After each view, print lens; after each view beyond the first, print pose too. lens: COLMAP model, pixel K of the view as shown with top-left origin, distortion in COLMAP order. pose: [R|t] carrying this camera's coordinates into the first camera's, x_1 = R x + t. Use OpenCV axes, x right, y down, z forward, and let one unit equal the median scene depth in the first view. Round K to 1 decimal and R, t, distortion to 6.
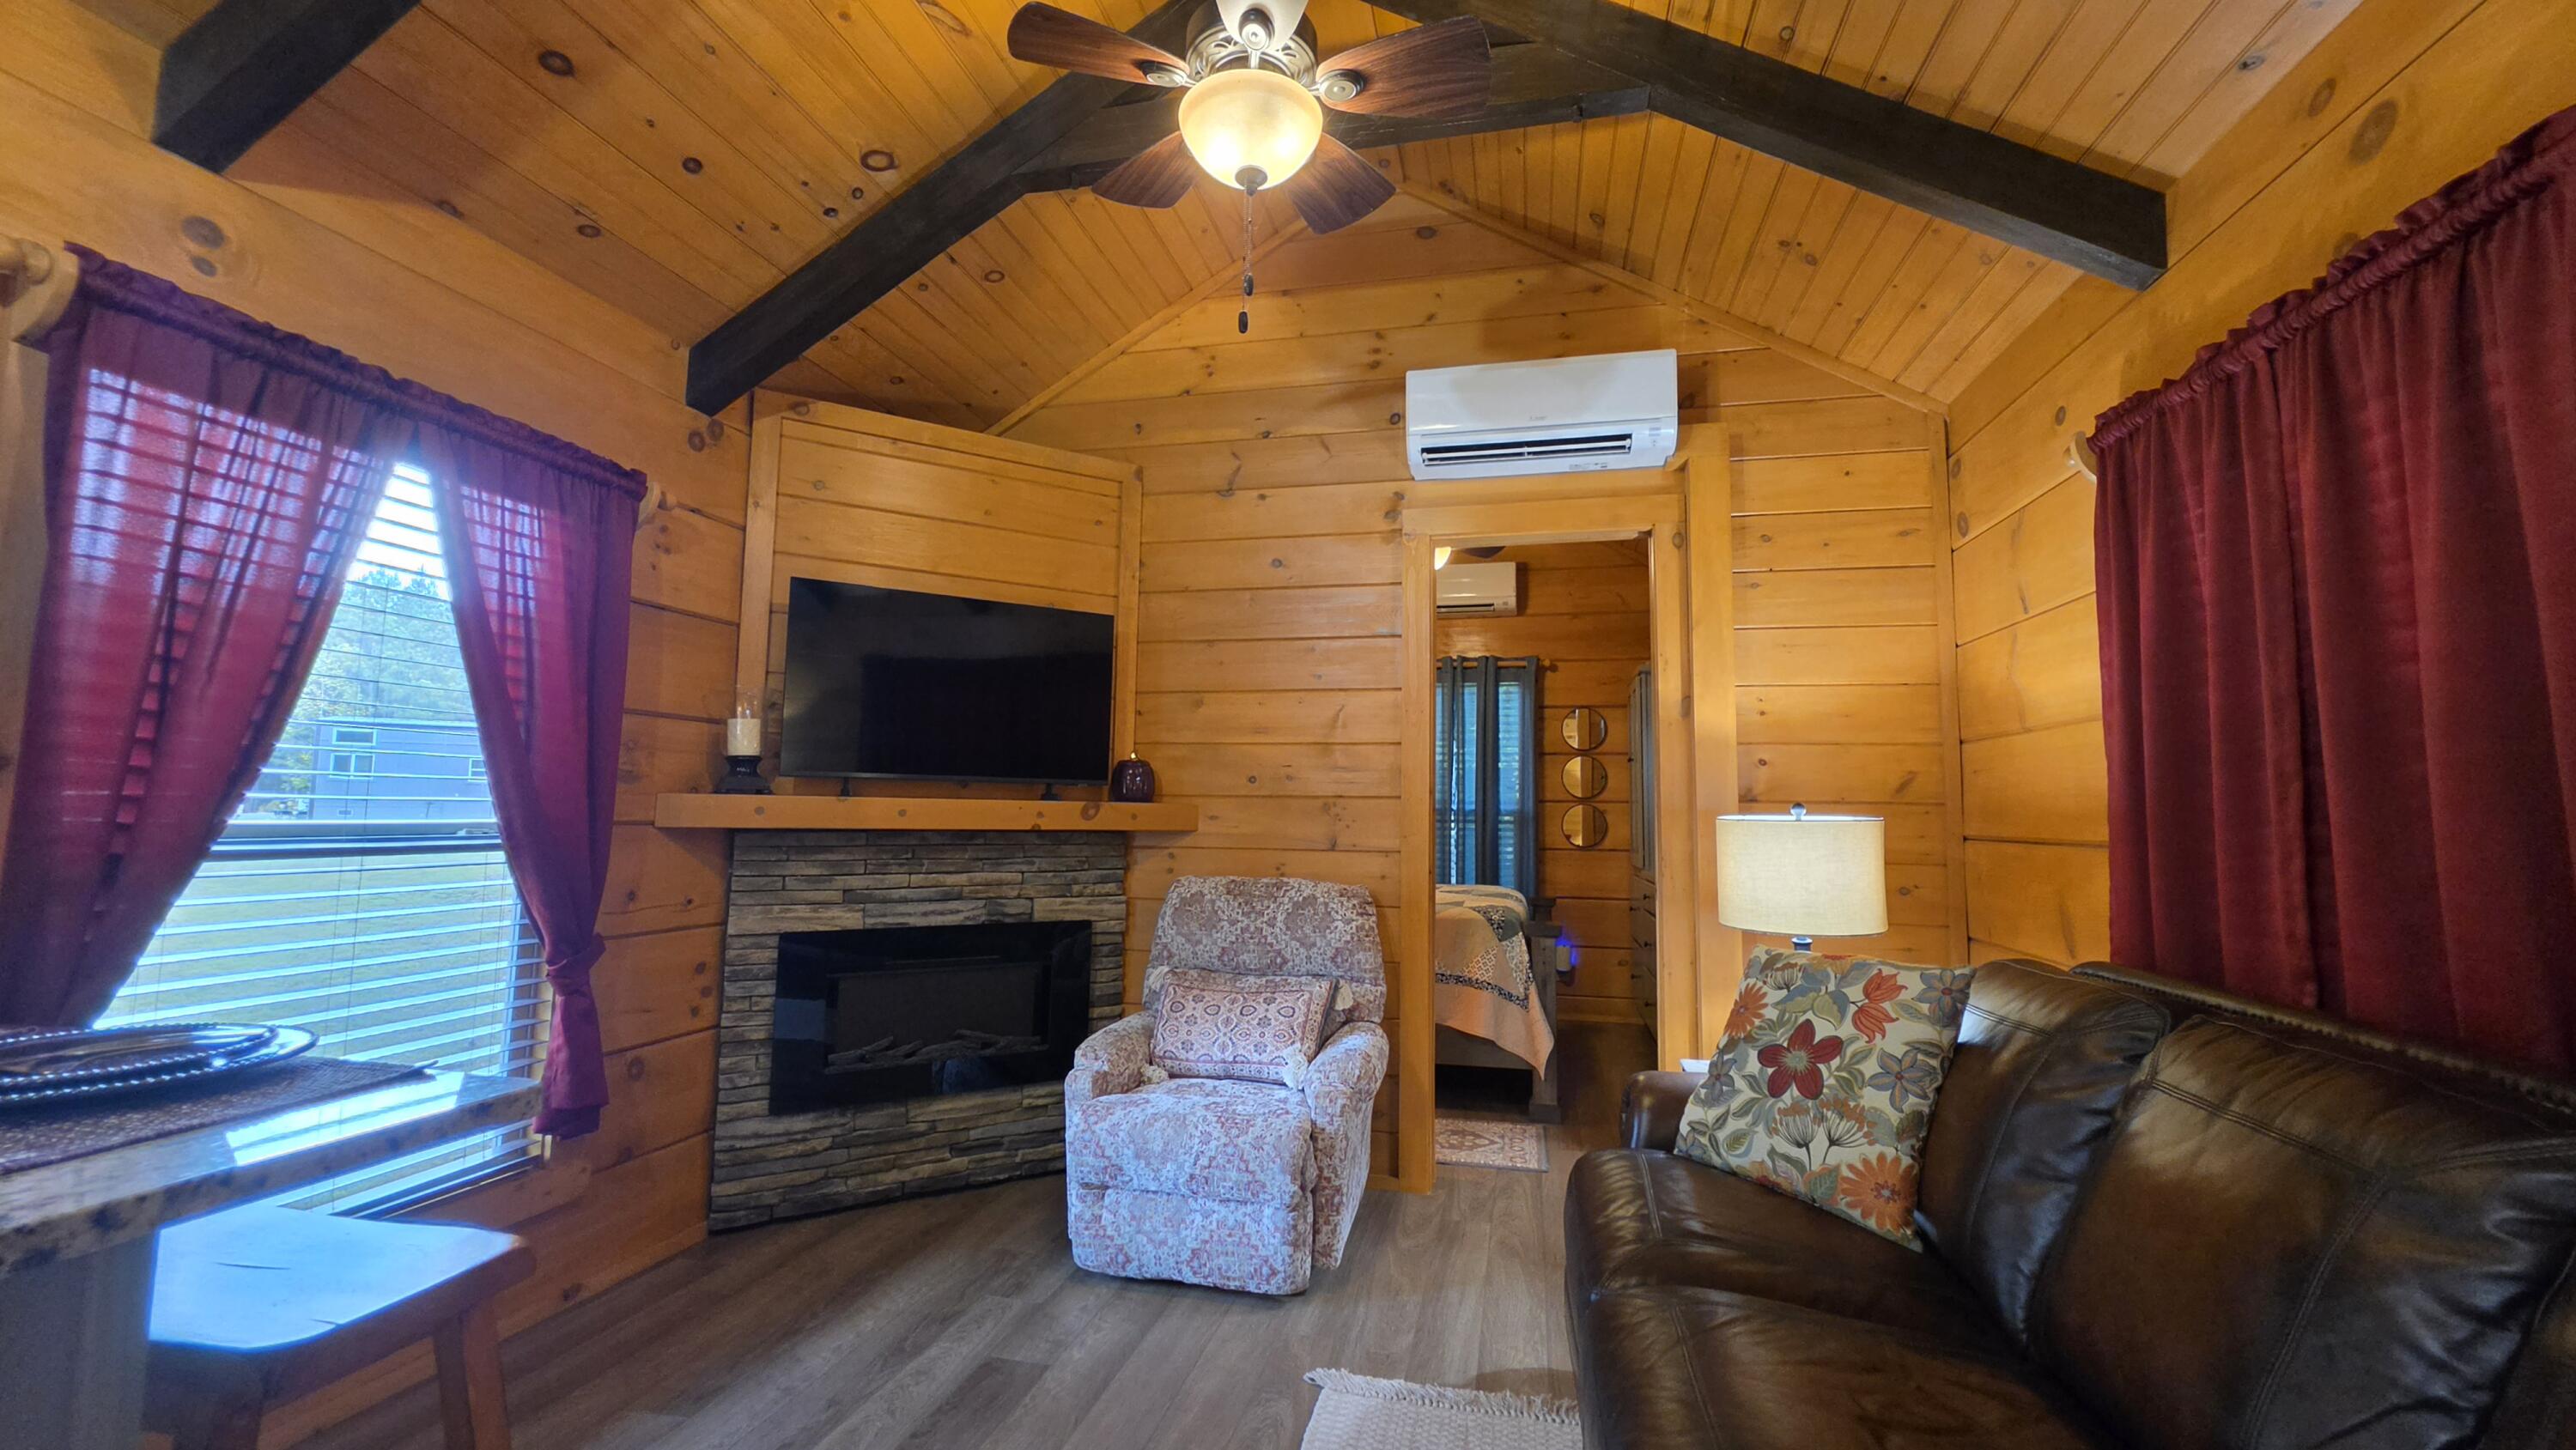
lens RADIAL K [[1031.1, 0, 1292.4], [0, 1031.1, 713.9], [0, 0, 1]] dist [-0.003920, 0.000161]
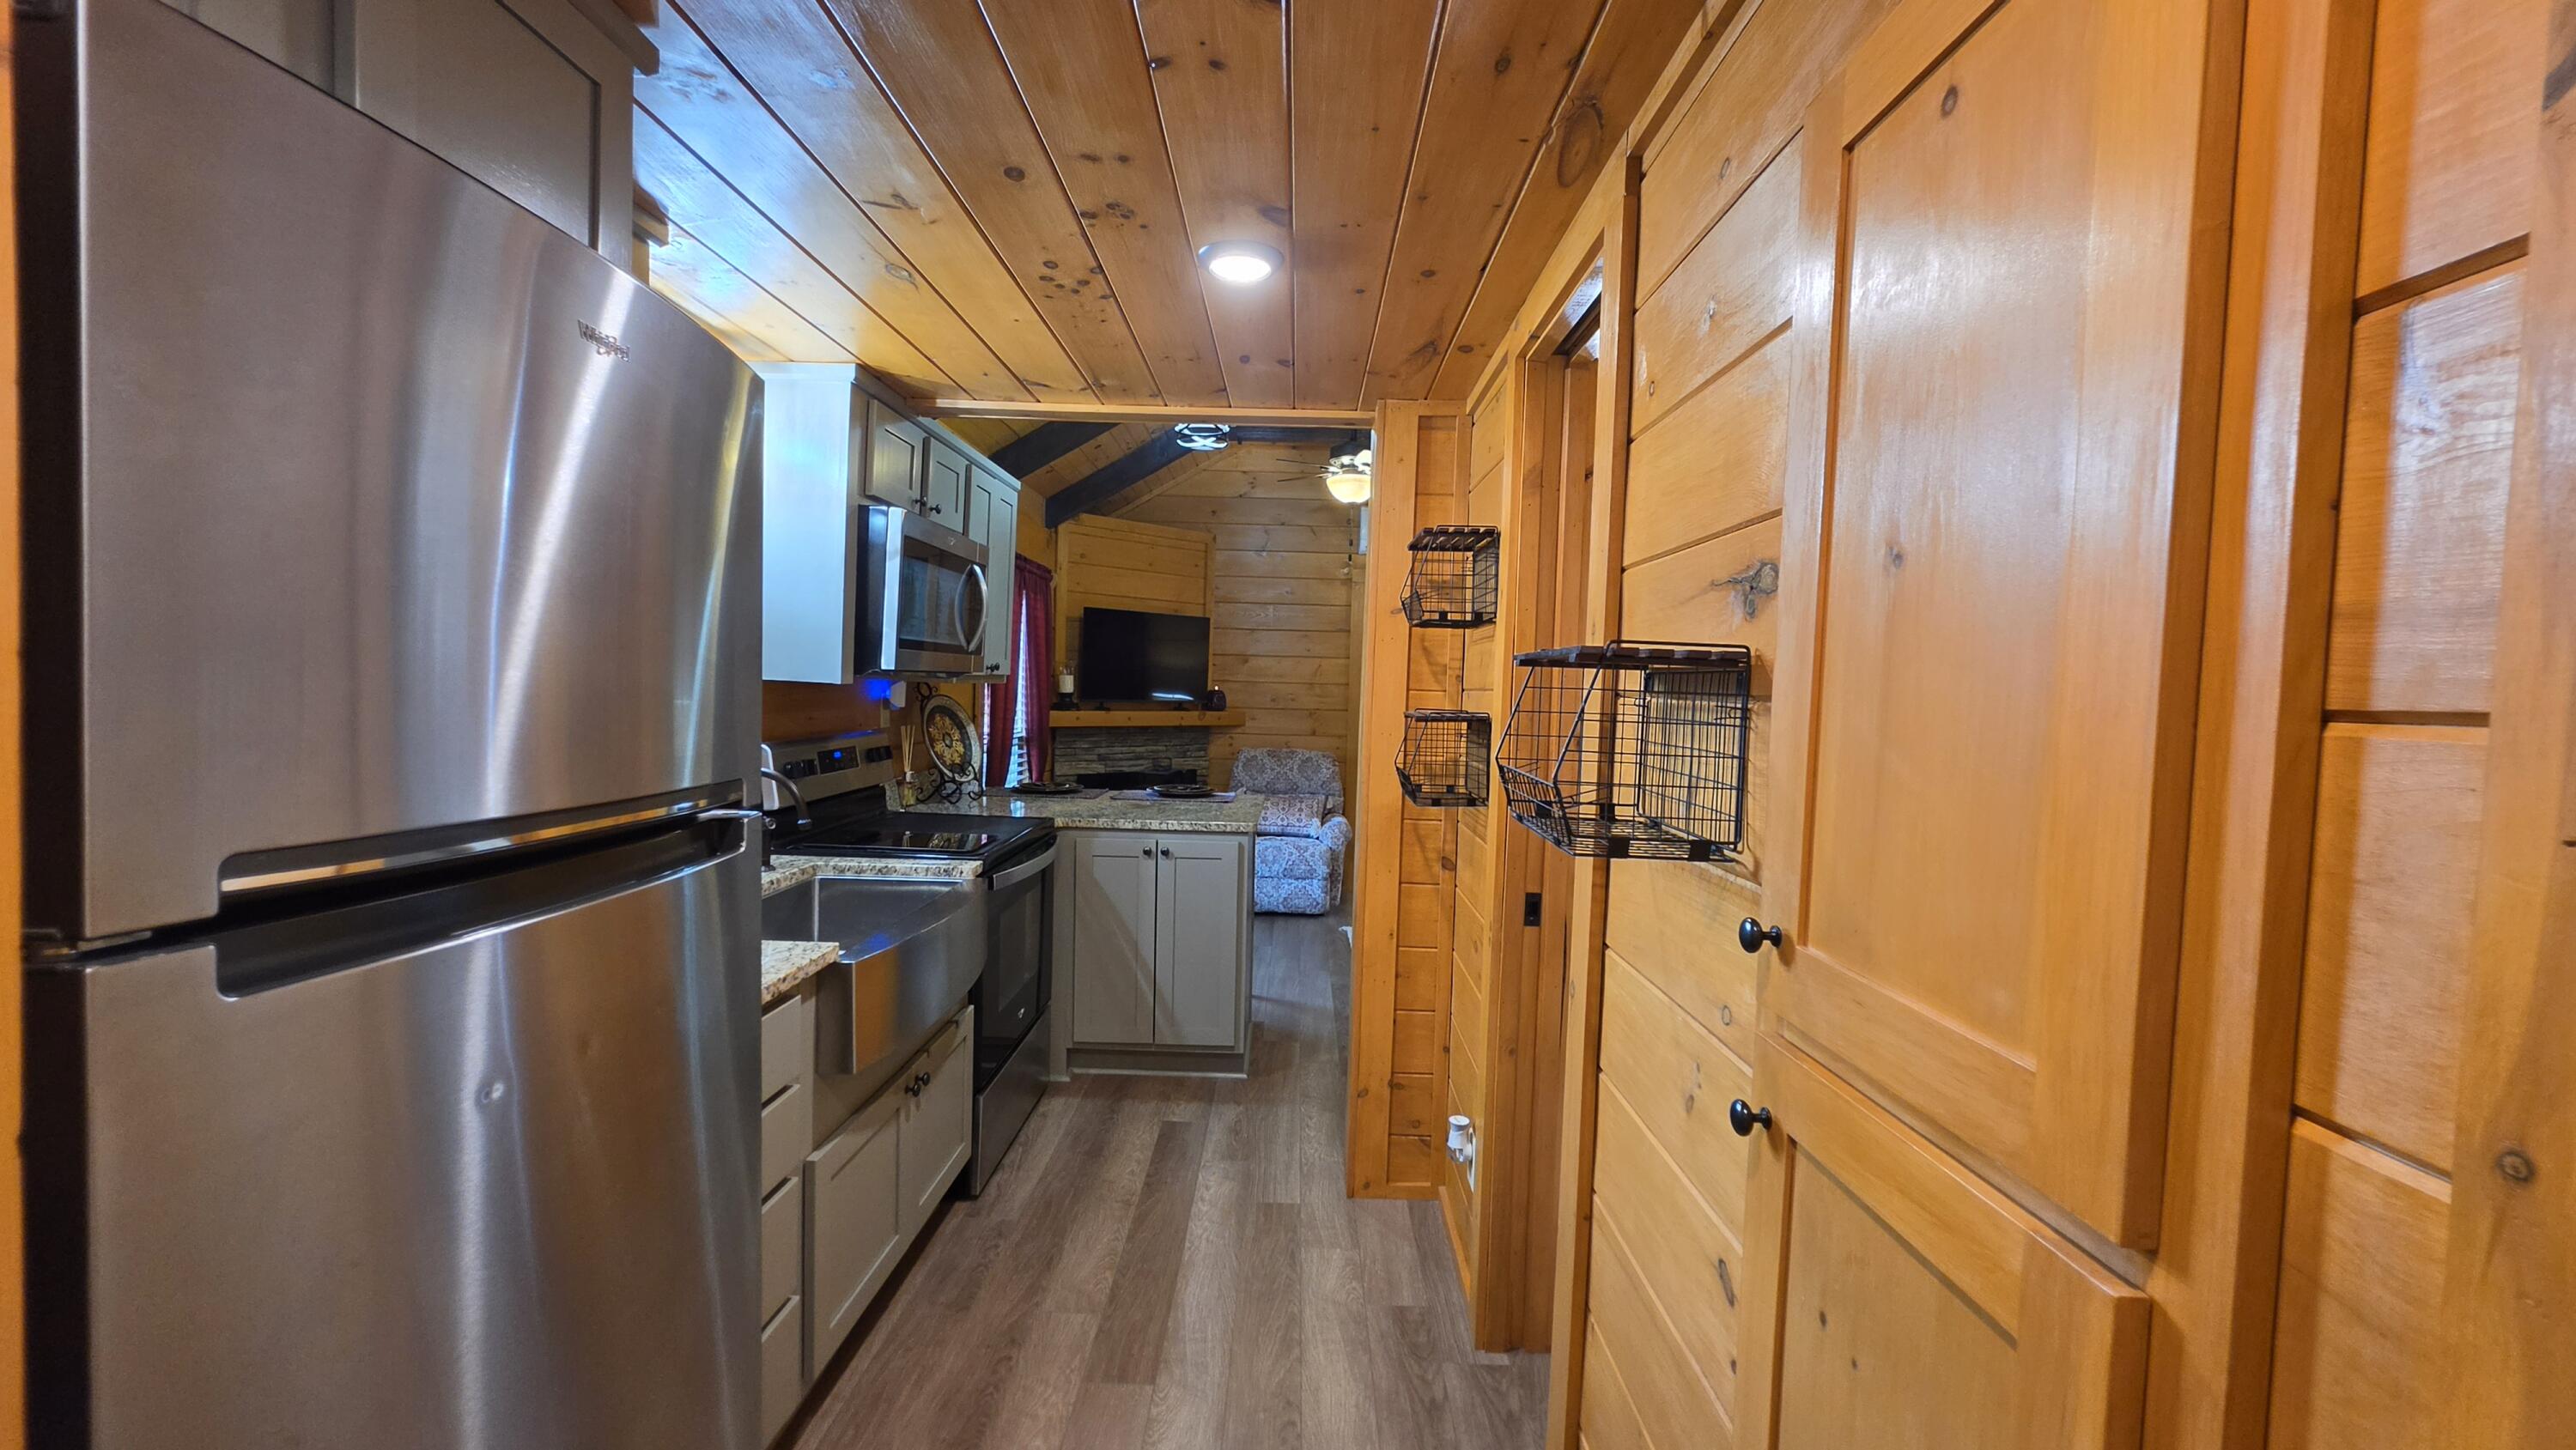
lens RADIAL K [[1031.1, 0, 1293.4], [0, 1031.1, 714.1], [0, 0, 1]] dist [-0.003920, 0.000161]
pose [[0.975720, 0.008625, 0.218853, -0.576096], [-0.037274, 0.991187, 0.127119, -0.217378], [-0.215828, -0.132190, 0.967442, -1.250383]]
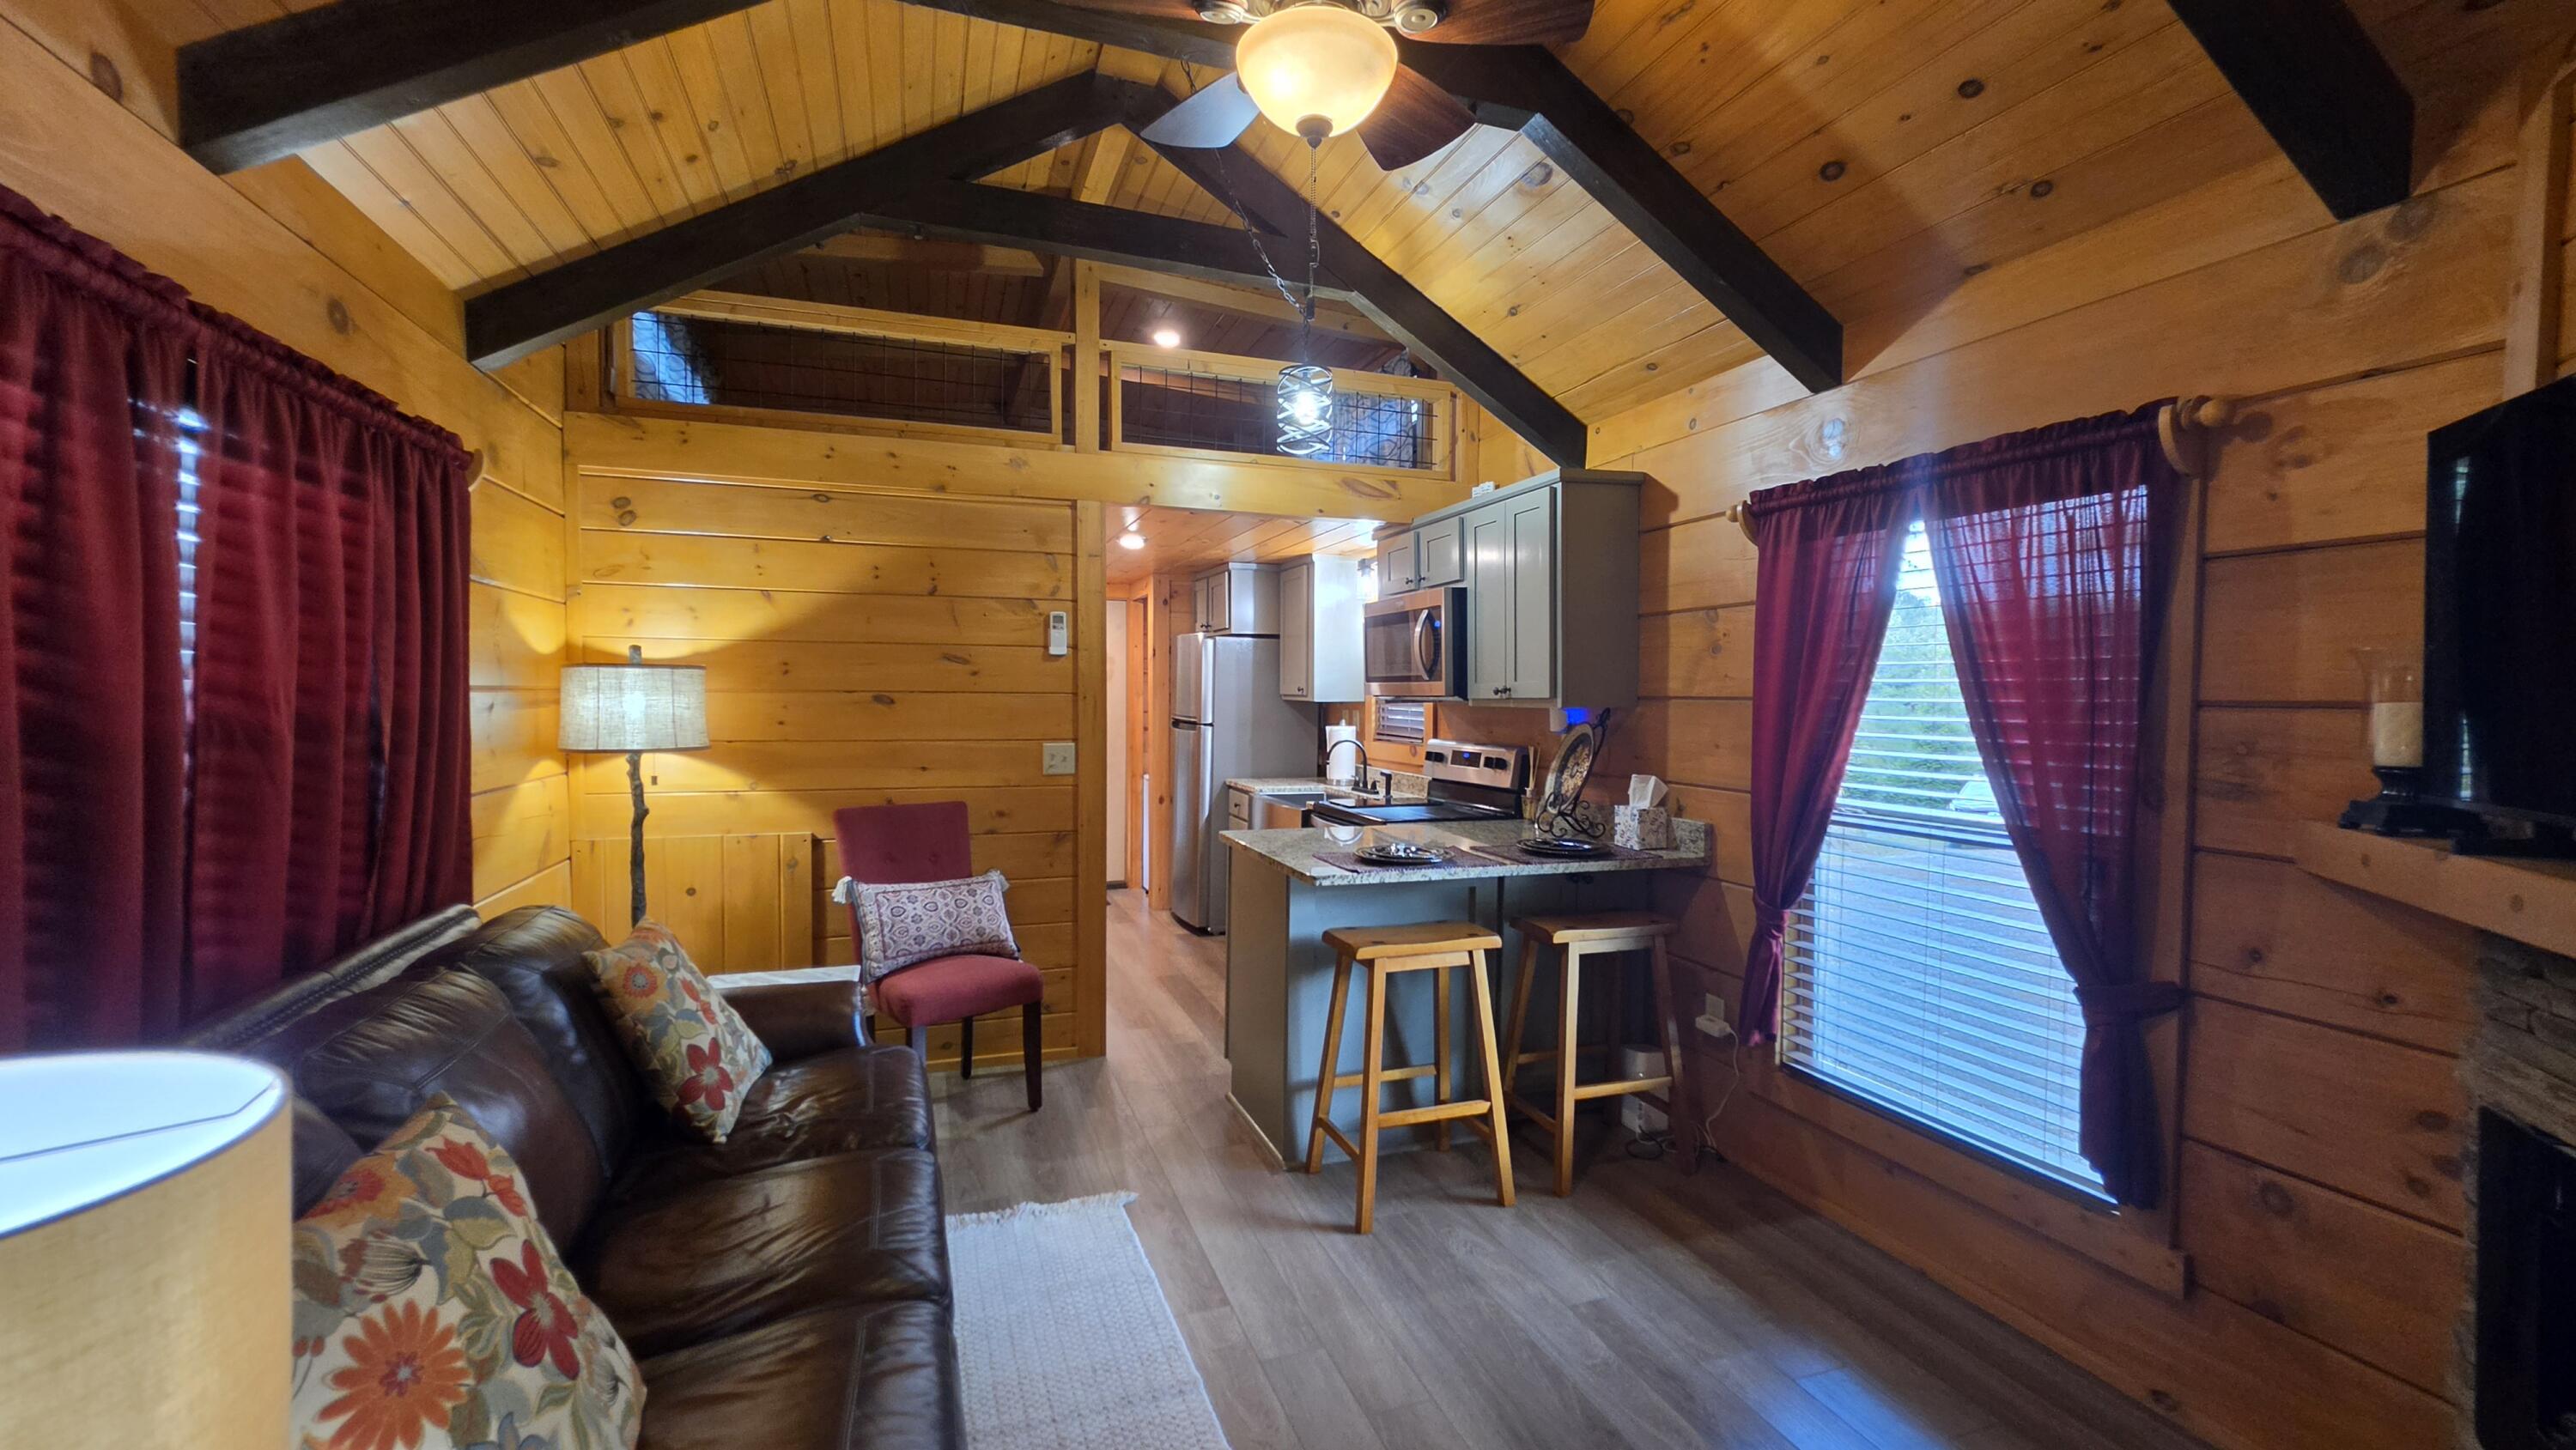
lens RADIAL K [[1031.1, 0, 1287.9], [0, 1031.1, 724.7], [0, 0, 1]] dist [-0.003920, 0.000161]
pose [[-0.849514, -0.007871, -0.527508, 0.344015], [0.024053, 0.998271, -0.053631, 0.036826], [0.527018, -0.058249, -0.847856, 1.308860]]
